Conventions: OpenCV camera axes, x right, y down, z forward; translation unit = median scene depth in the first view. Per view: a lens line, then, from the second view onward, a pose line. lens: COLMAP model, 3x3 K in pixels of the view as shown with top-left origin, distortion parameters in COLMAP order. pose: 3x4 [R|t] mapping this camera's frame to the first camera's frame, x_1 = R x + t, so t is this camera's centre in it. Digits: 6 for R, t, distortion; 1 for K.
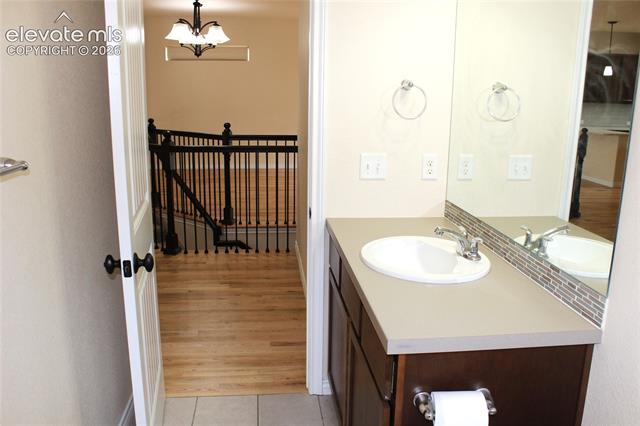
lens RADIAL K [[551.5, 0, 320.0], [0, 551.5, 213.0], [0, 0, 1]] dist [-0.199314, 0.207335]
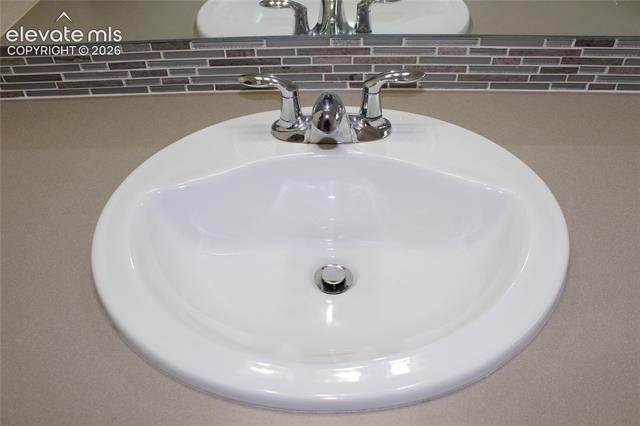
lens RADIAL K [[551.5, 0, 320.0], [0, 551.5, 213.0], [0, 0, 1]] dist [-0.199314, 0.207335]
pose [[0.108125, -0.739626, 0.664275, 0.005404], [0.238071, 0.668014, 0.705038, -0.168228], [-0.965210, 0.081912, 0.248313, 1.101960]]
